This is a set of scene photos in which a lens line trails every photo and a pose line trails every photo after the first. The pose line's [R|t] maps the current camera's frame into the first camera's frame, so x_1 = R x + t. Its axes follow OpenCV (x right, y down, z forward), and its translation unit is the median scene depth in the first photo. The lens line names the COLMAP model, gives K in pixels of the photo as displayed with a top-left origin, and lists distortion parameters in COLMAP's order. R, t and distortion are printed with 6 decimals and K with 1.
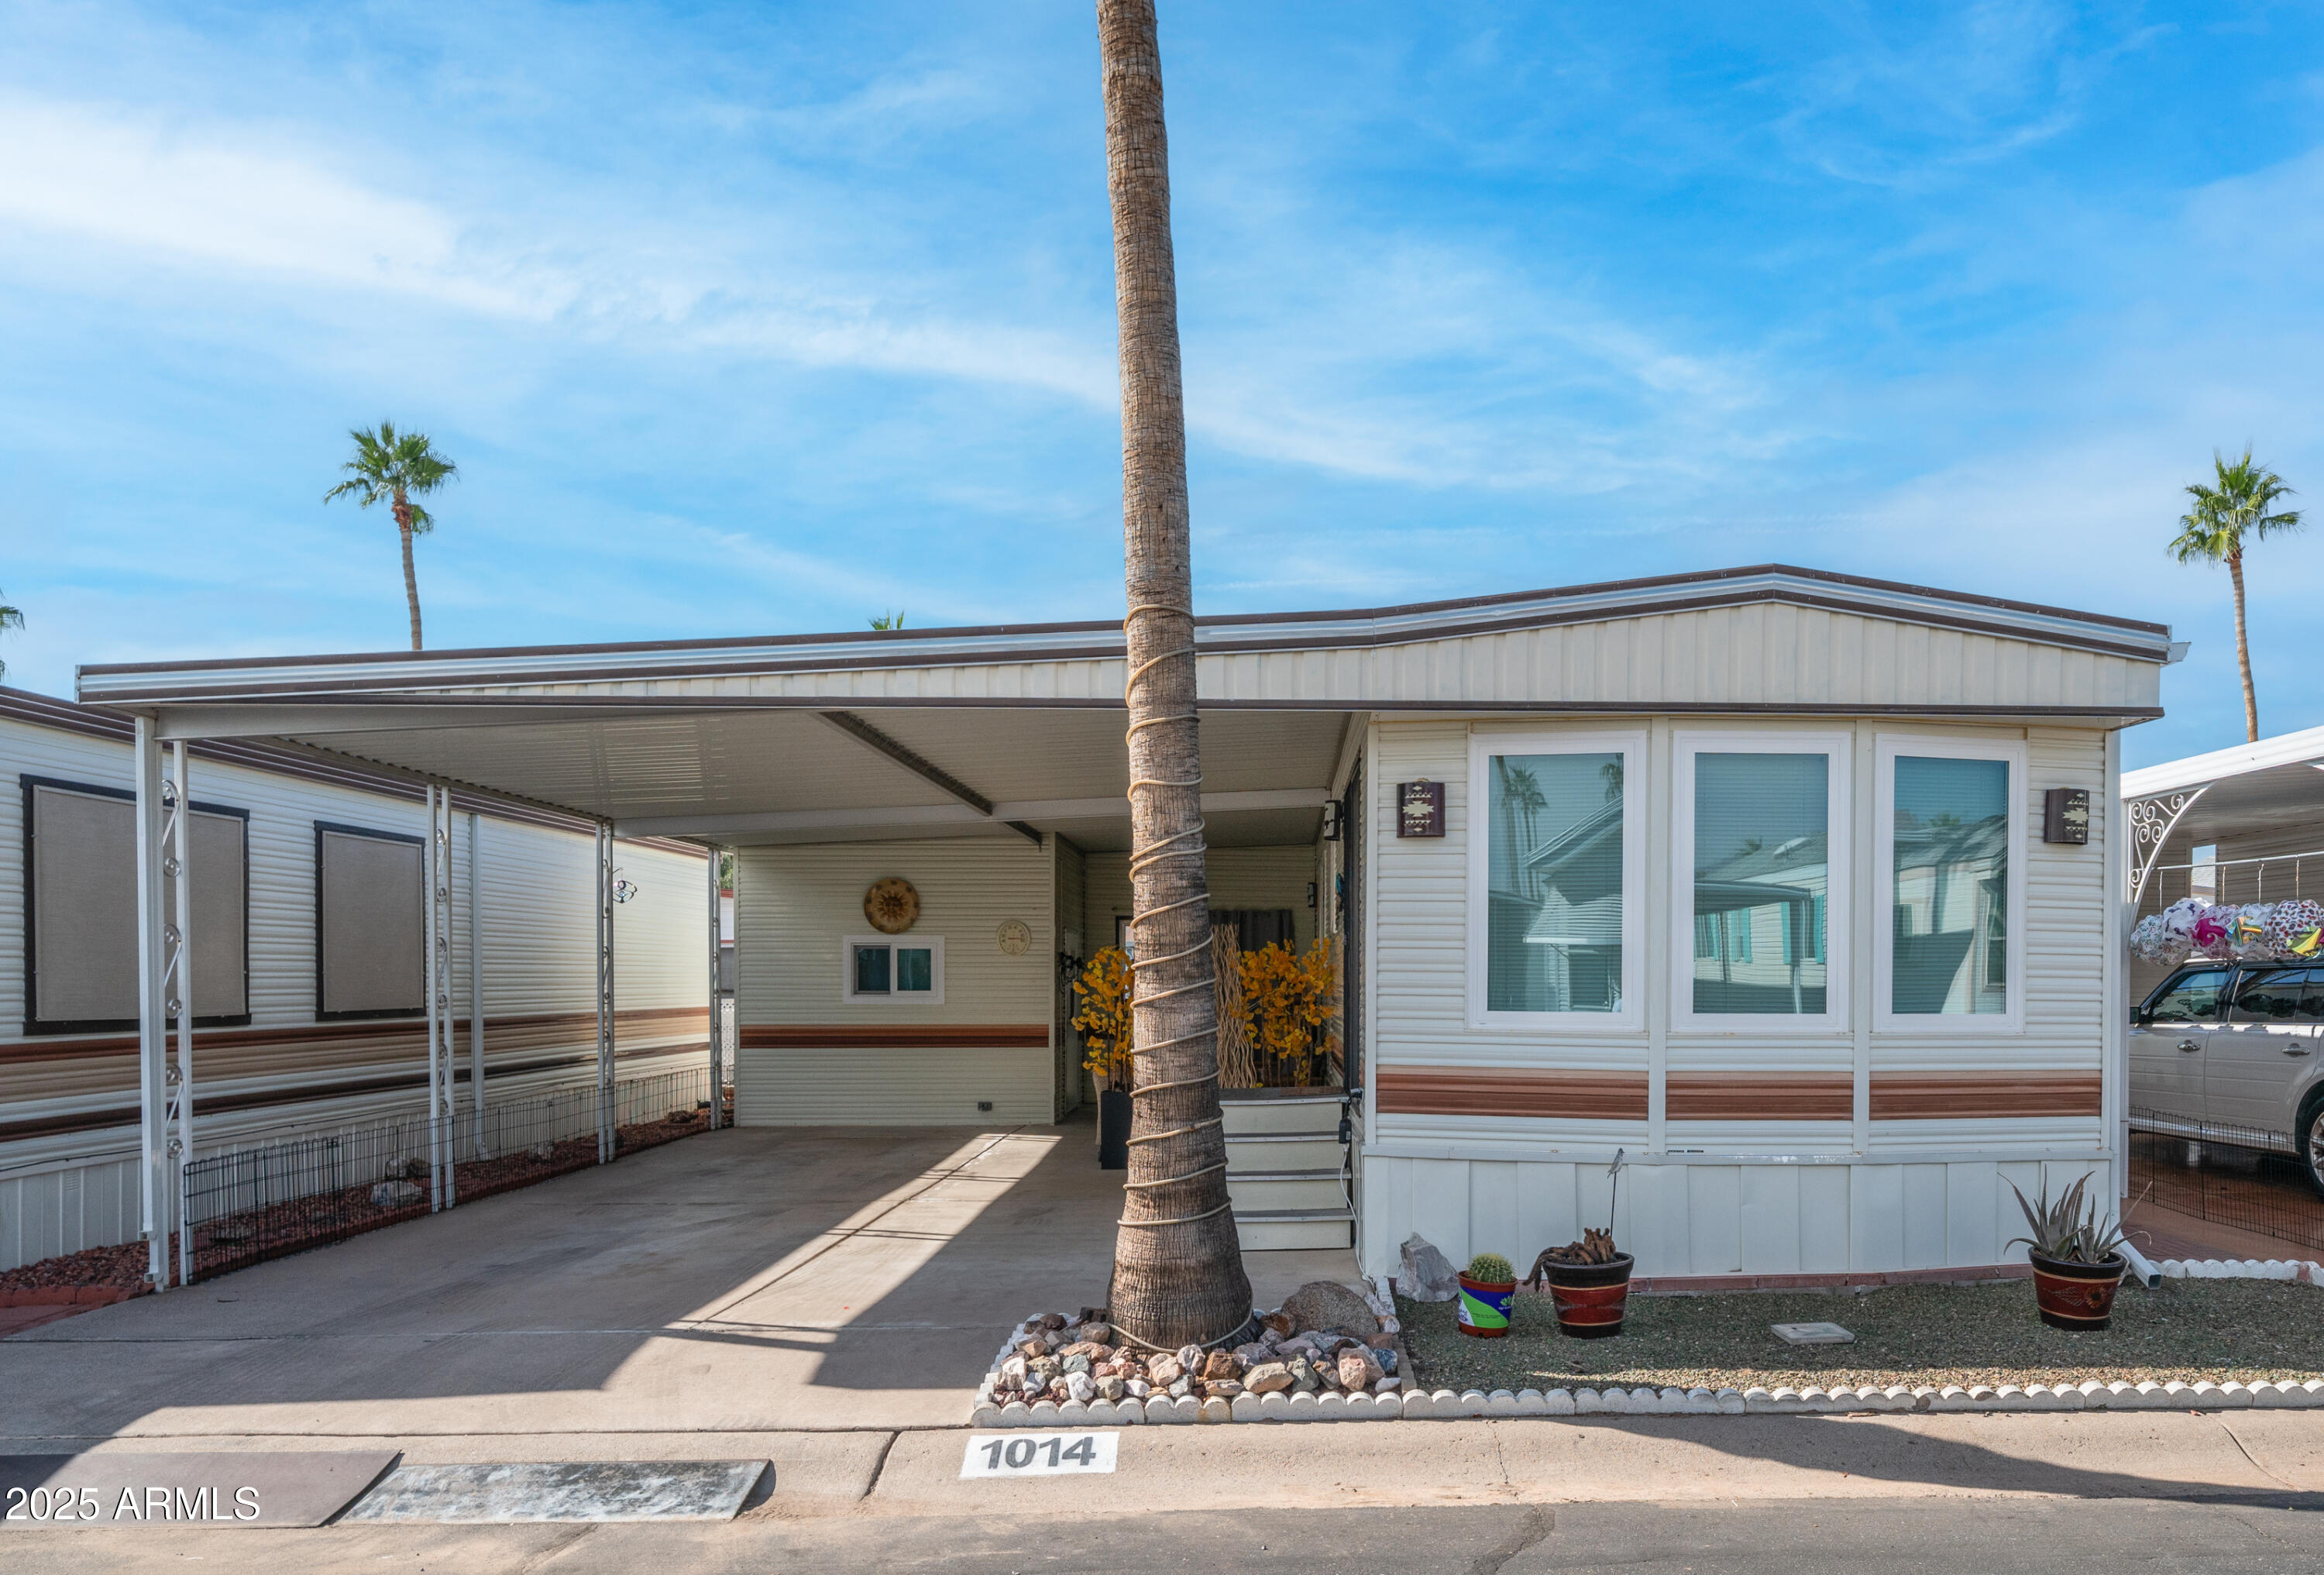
lens RADIAL K [[1901.3, 0, 1162.0], [0, 1901.3, 787.5], [0, 0, 1]] dist [-0.000143, 0.005309]
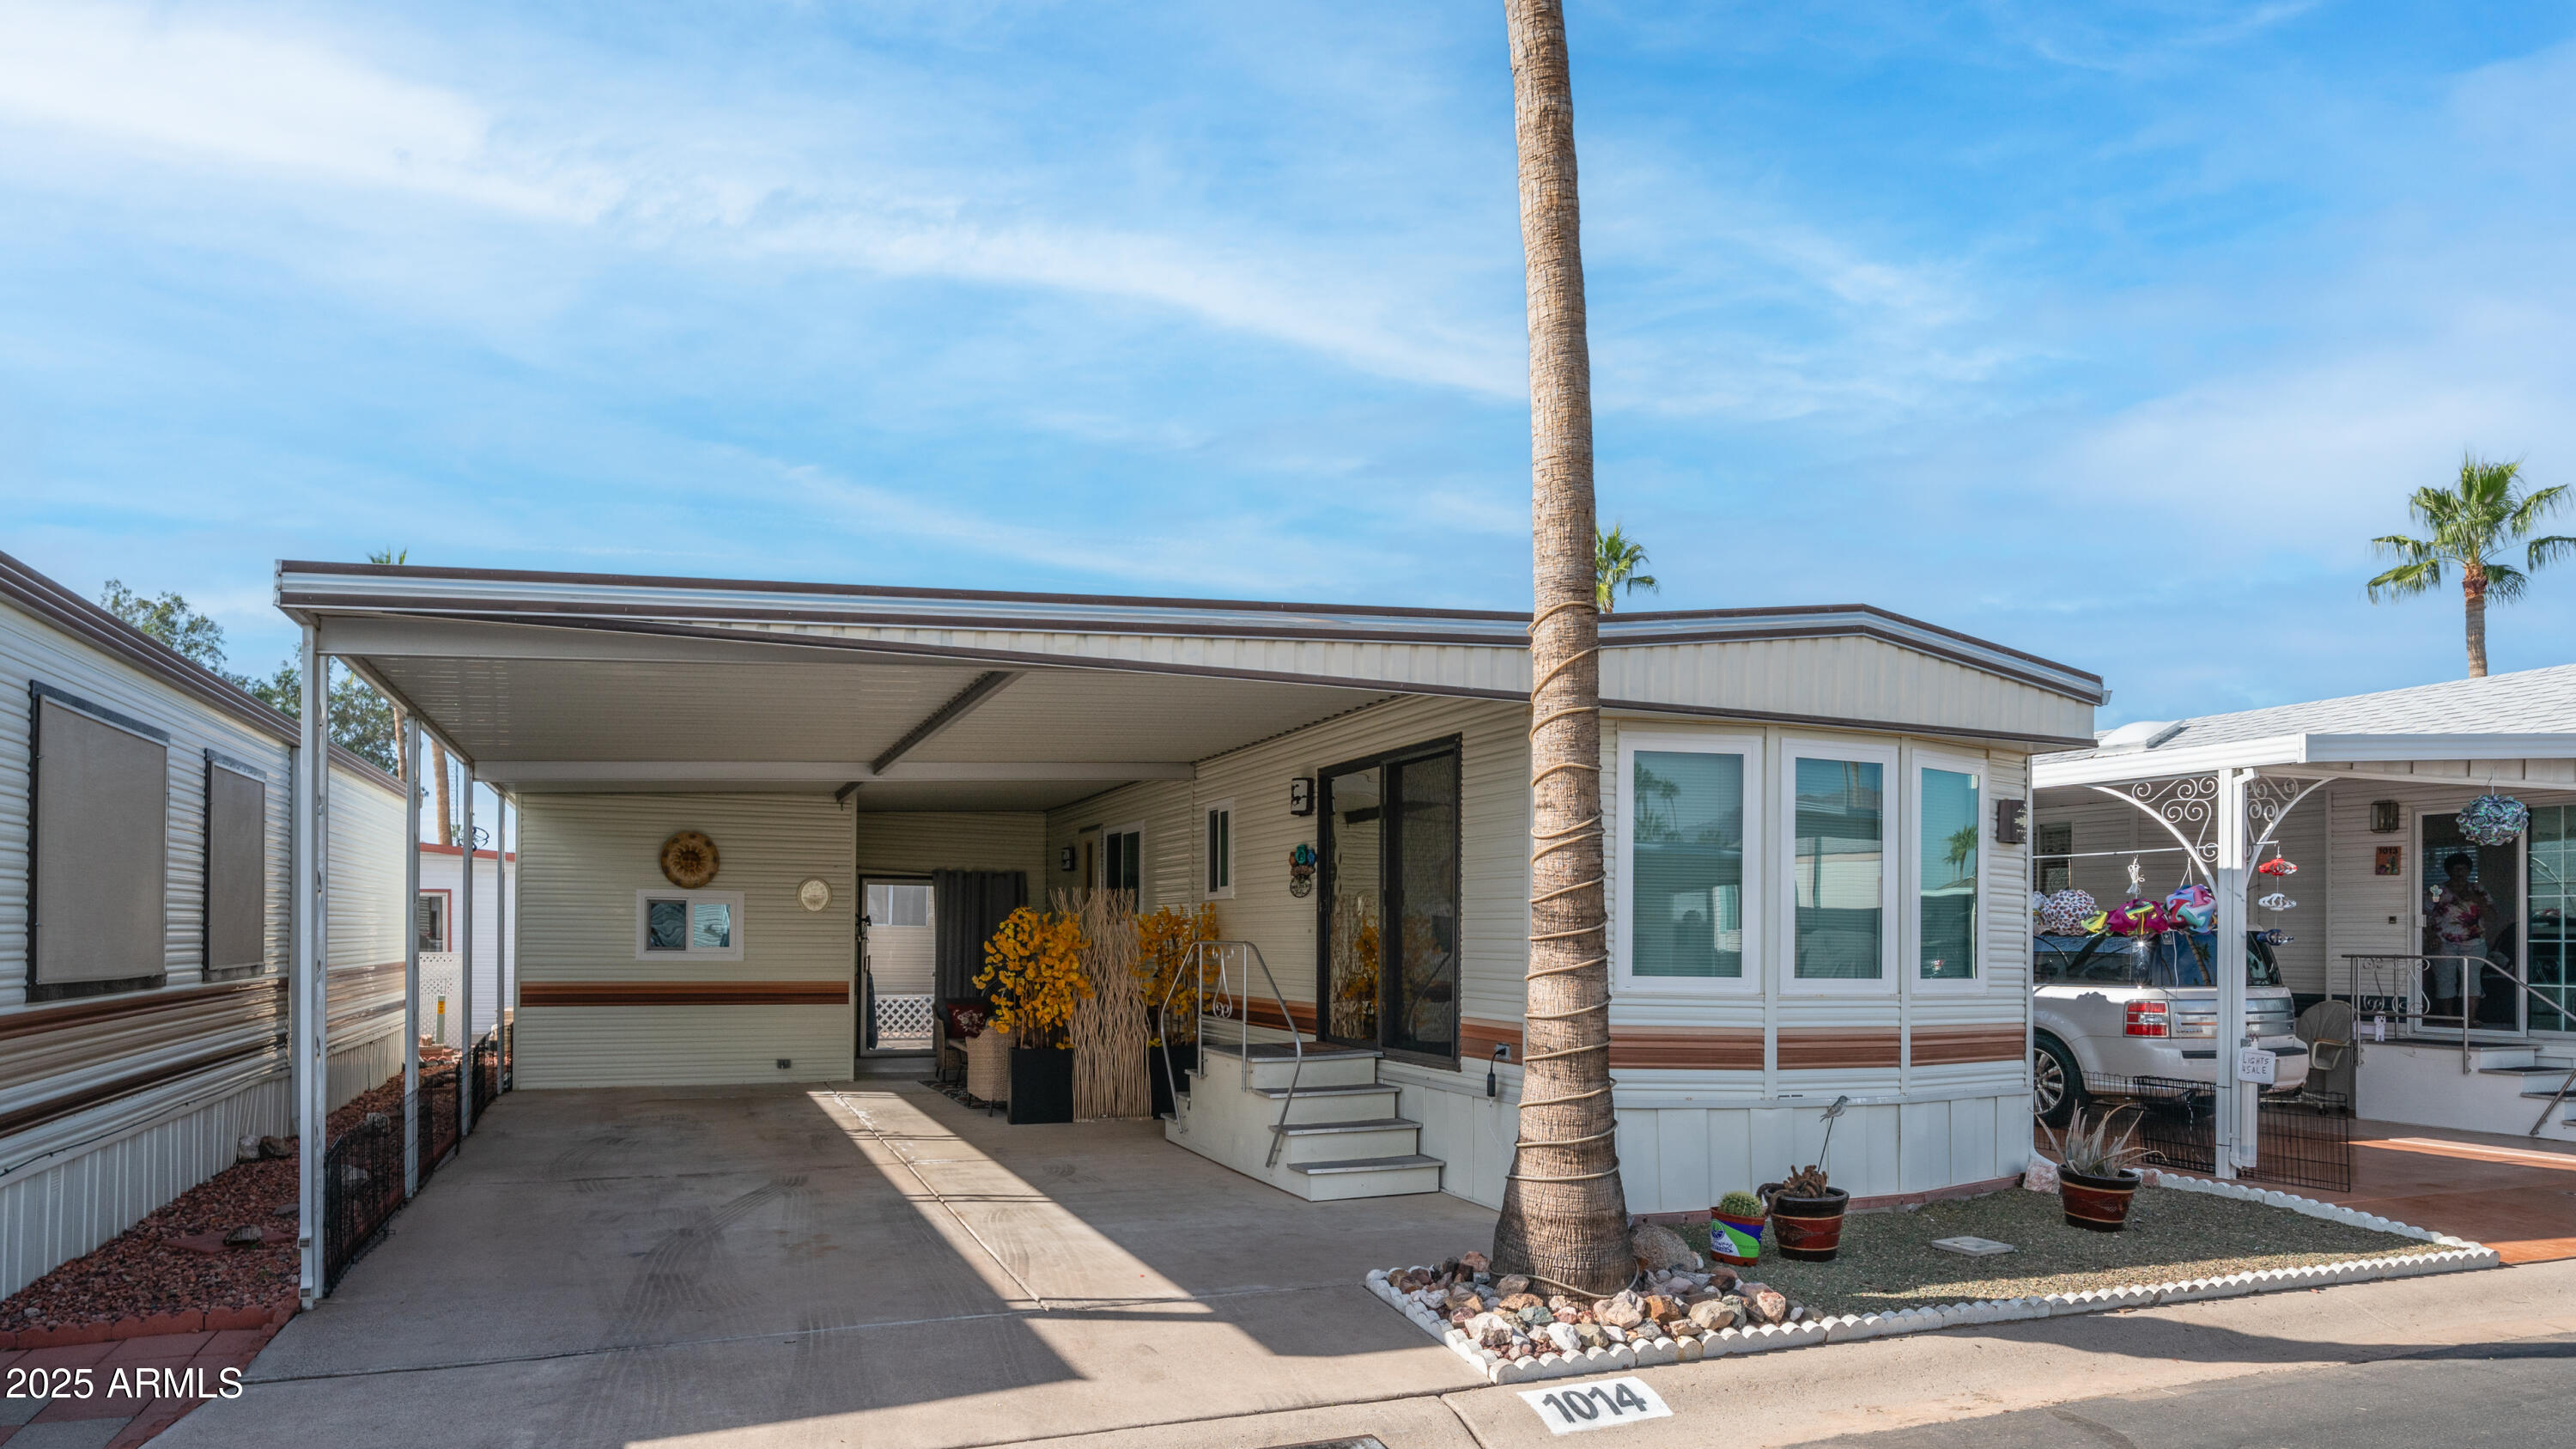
lens RADIAL K [[1728.9, 0, 1288.0], [0, 1728.9, 724.5], [0, 0, 1]] dist [0.001324, 0.000054]
pose [[0.924434, 0.056030, 0.377204, -0.425081], [-0.048413, 0.998387, -0.029652, 0.008700], [-0.378257, 0.009150, 0.925655, 0.124650]]
